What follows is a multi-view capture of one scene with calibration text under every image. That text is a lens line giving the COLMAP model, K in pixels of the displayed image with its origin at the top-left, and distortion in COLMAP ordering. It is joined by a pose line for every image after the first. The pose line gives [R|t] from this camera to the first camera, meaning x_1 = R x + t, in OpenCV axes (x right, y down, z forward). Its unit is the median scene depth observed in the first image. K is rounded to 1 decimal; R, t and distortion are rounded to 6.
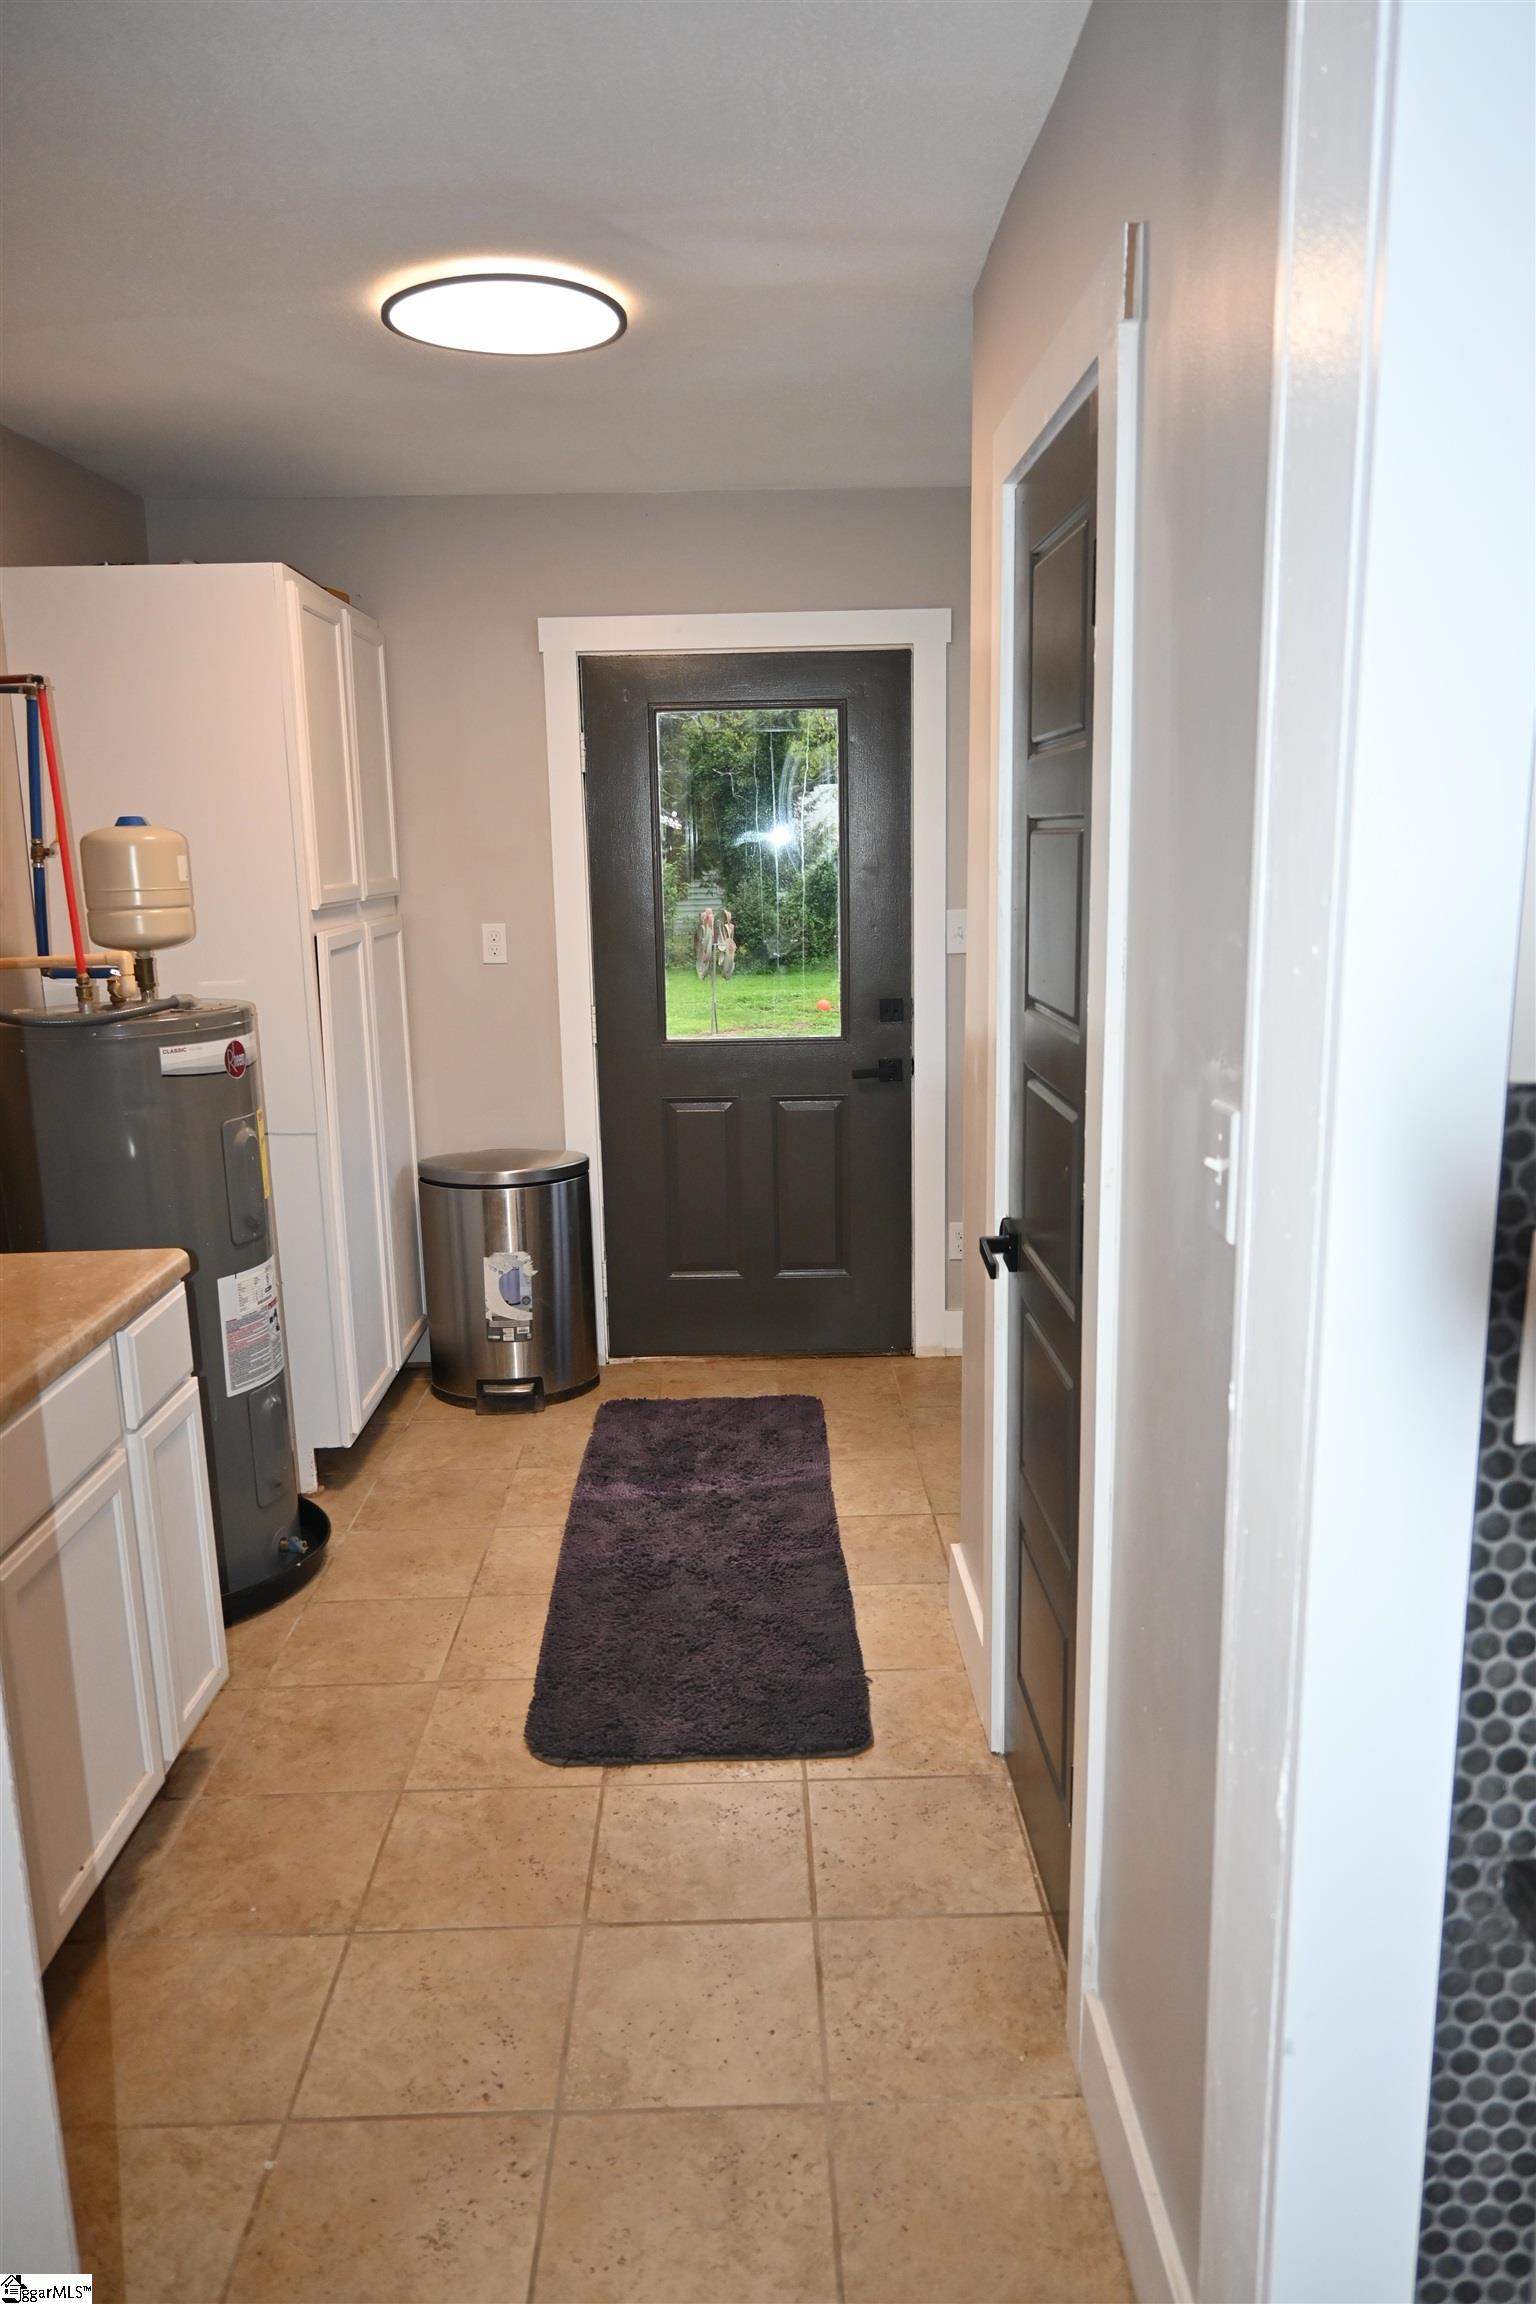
lens RADIAL K [[1579.1, 0, 783.1], [0, 1579.1, 1157.7], [0, 0, 1]] dist [-0.010091, 0.008772]
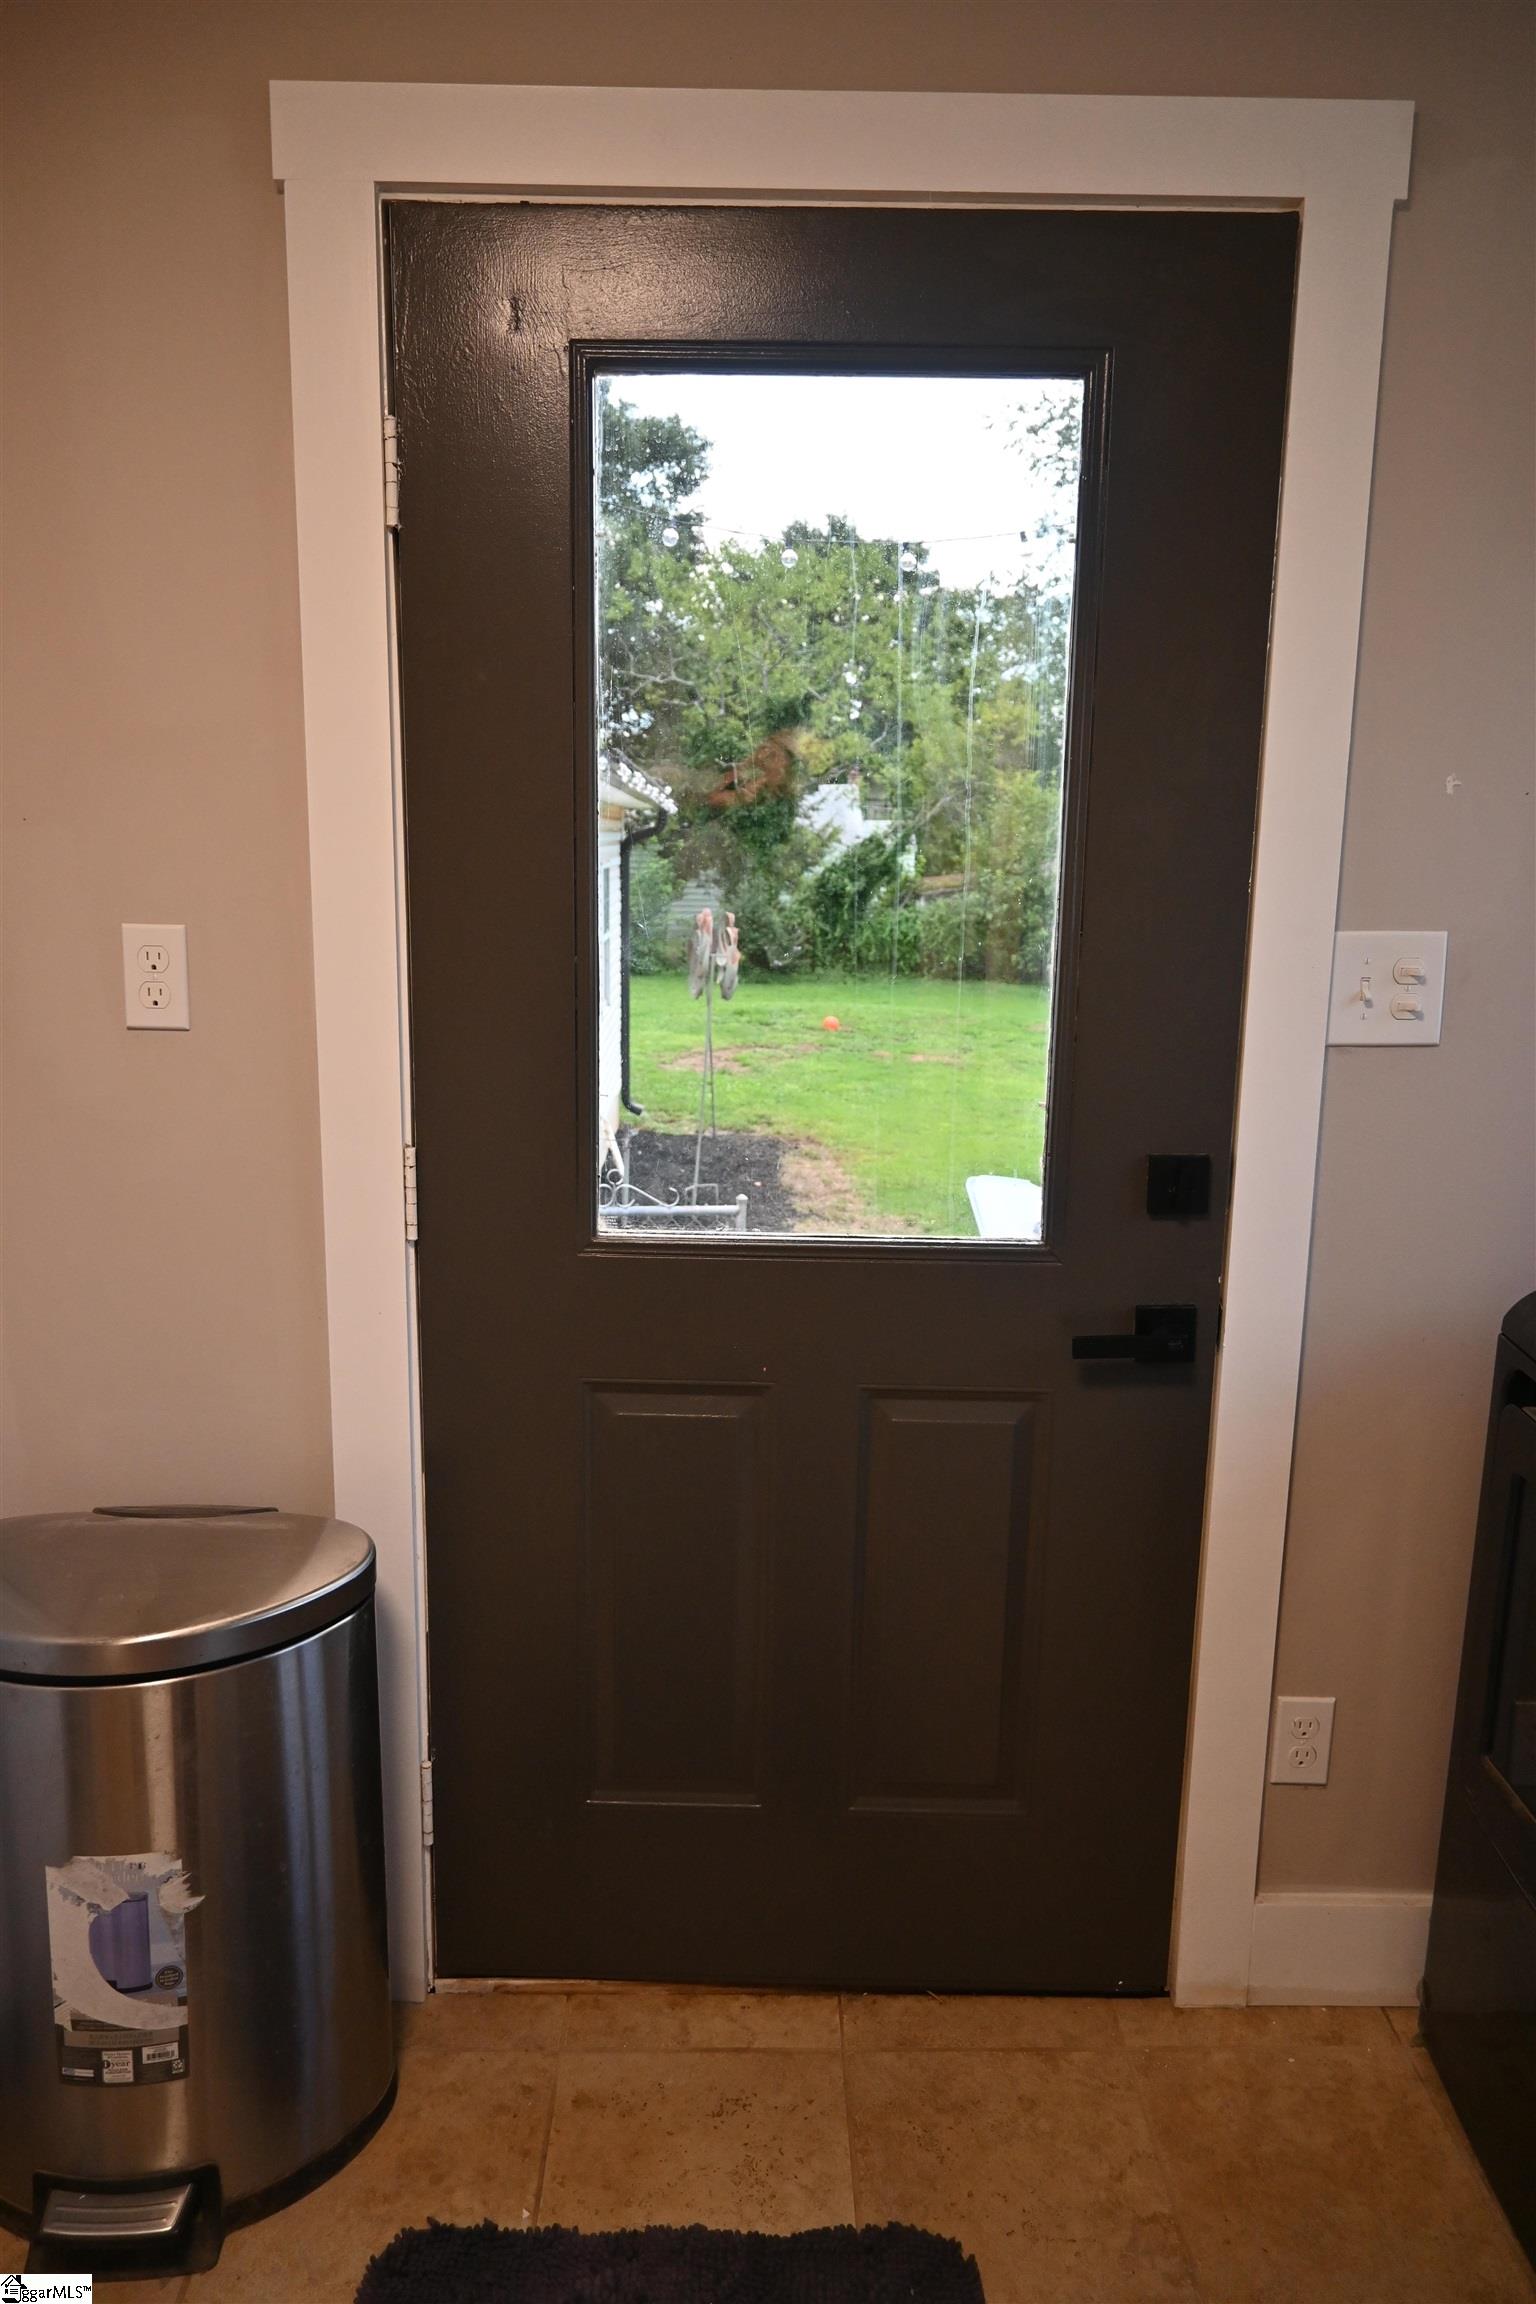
lens RADIAL K [[1579.1, 0, 760.9], [0, 1579.1, 1153.8], [0, 0, 1]] dist [-0.010091, 0.008772]
pose [[0.999354, 0.035418, -0.006040, -0.030089], [-0.035447, 0.999361, -0.004634, -0.091788], [0.005872, 0.004845, 0.999971, 0.589969]]
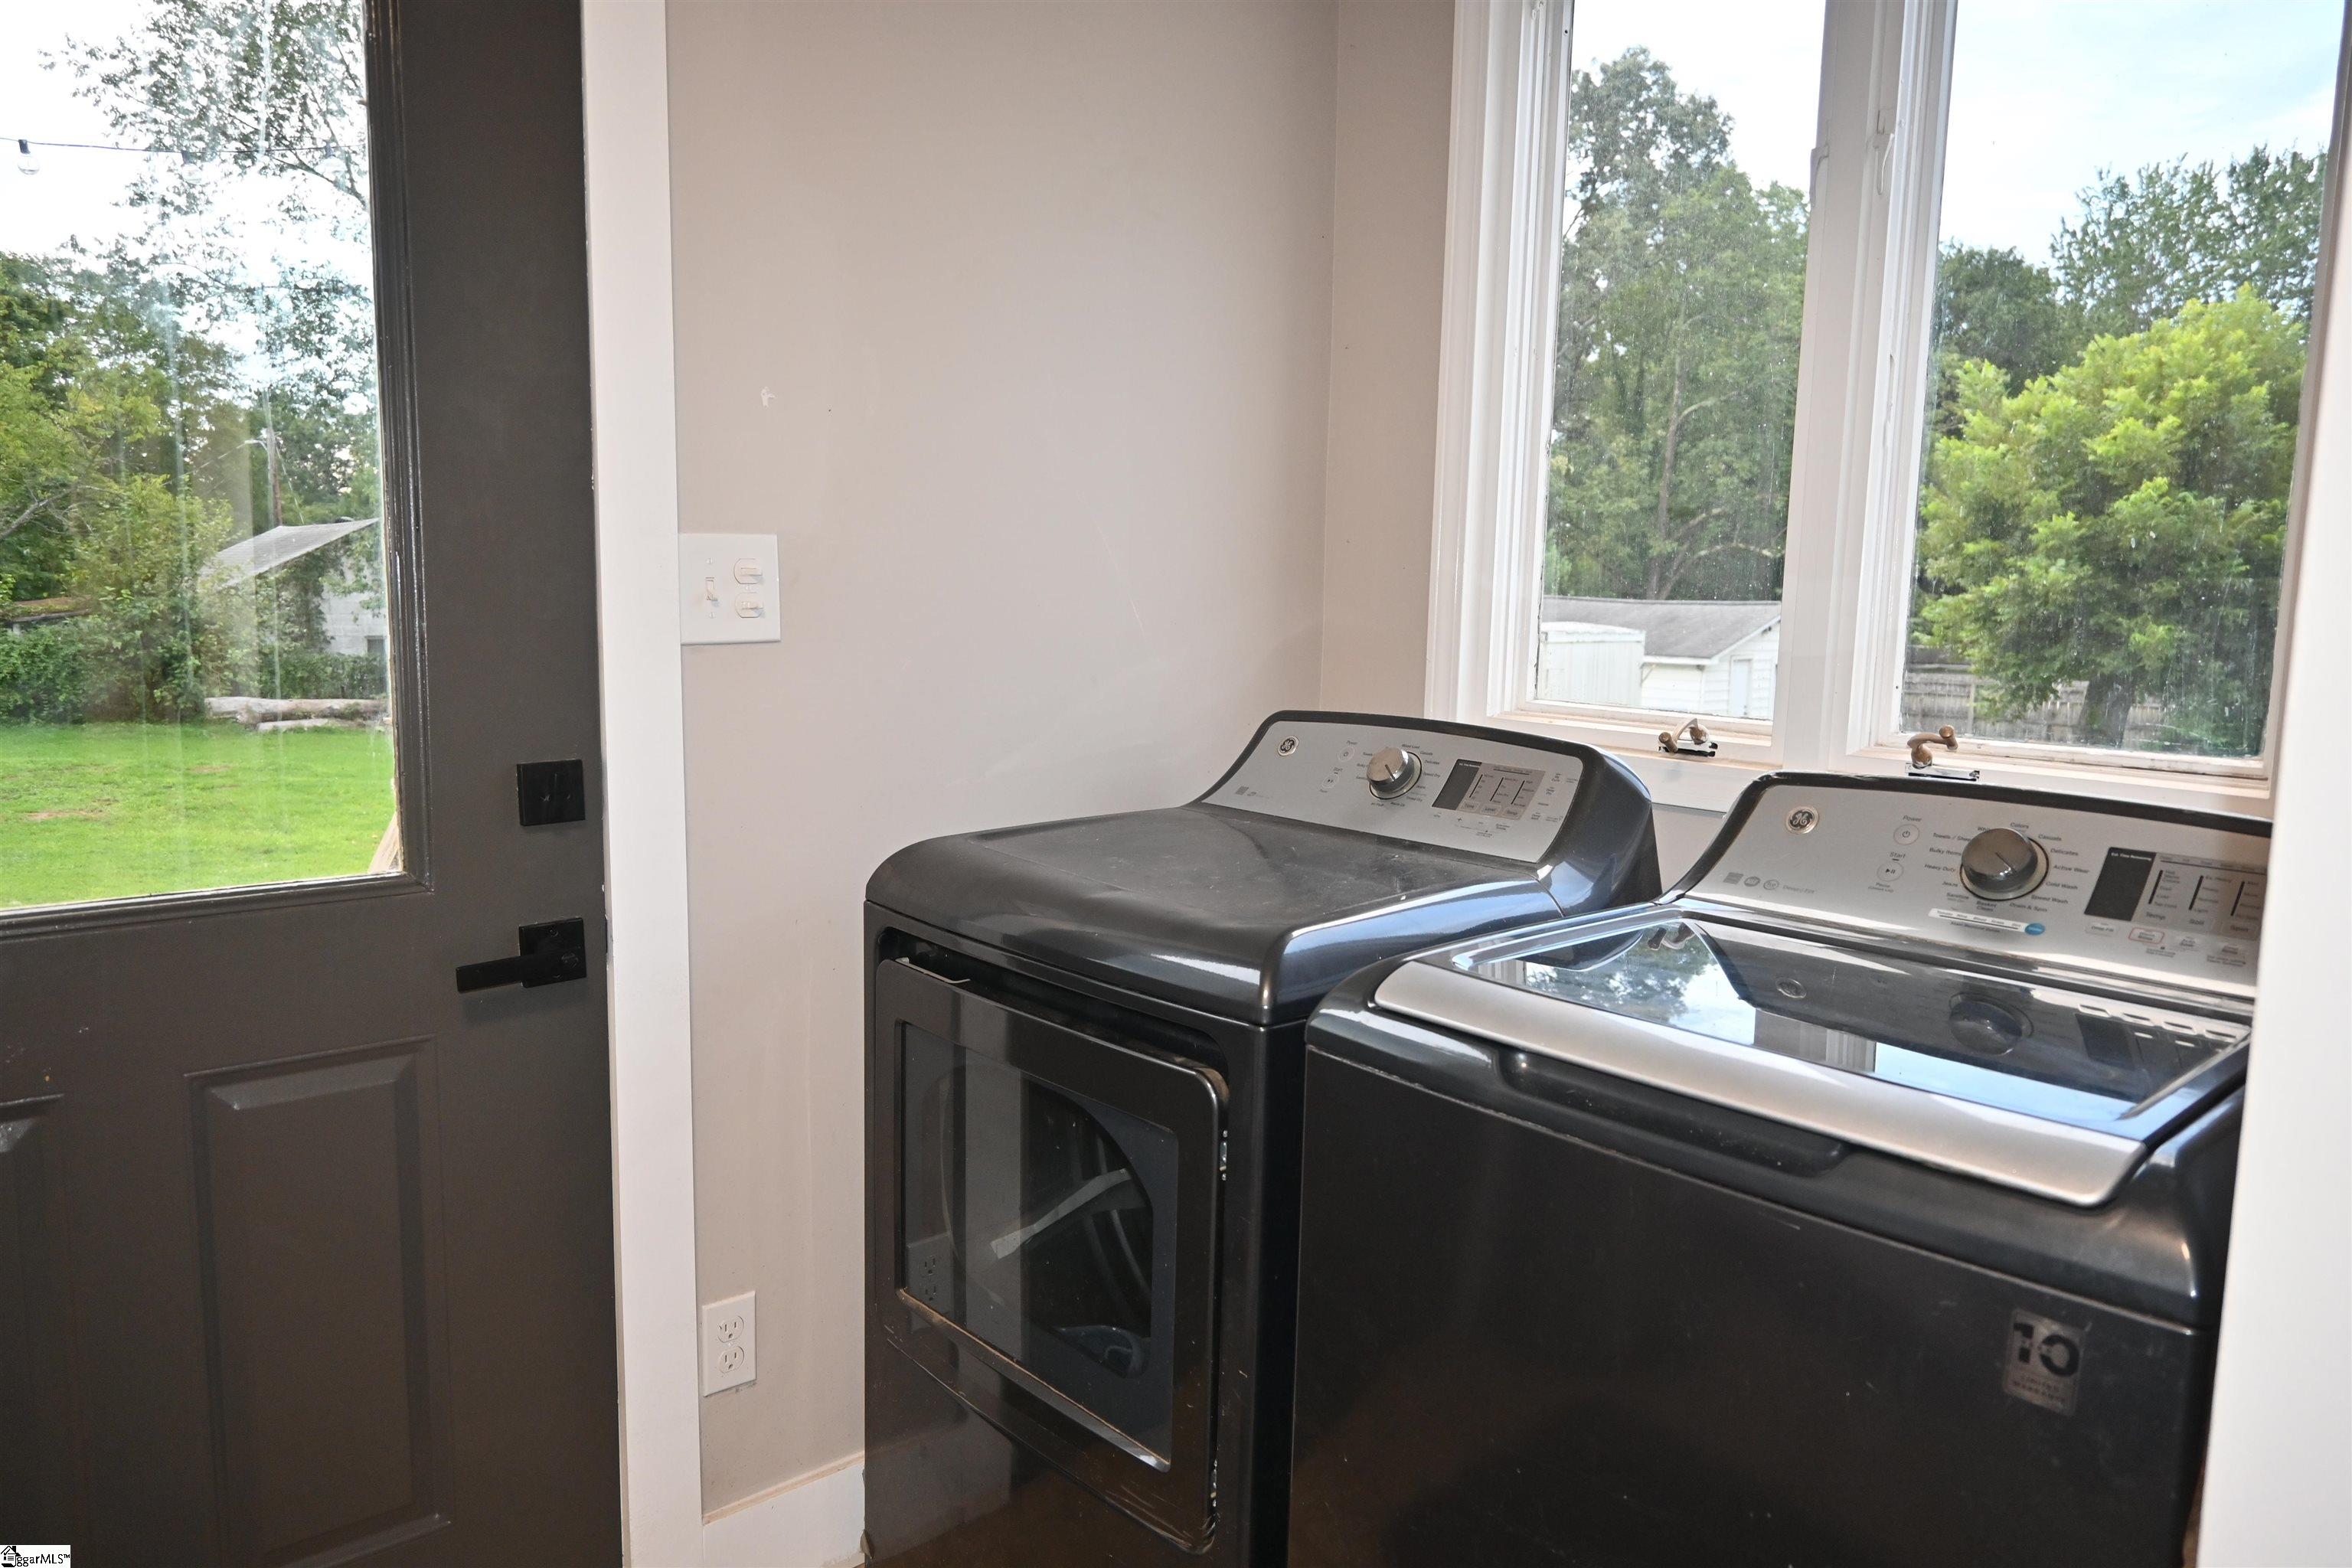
lens RADIAL K [[1612.0, 0, 1178.5], [0, 1612.0, 781.3], [0, 0, 1]] dist [-0.010091, 0.008772]
pose [[0.754113, -0.051306, 0.654737, -0.065300], [0.102378, 0.993940, -0.040031, -0.063215], [-0.648716, 0.097218, 0.754796, 0.594055]]
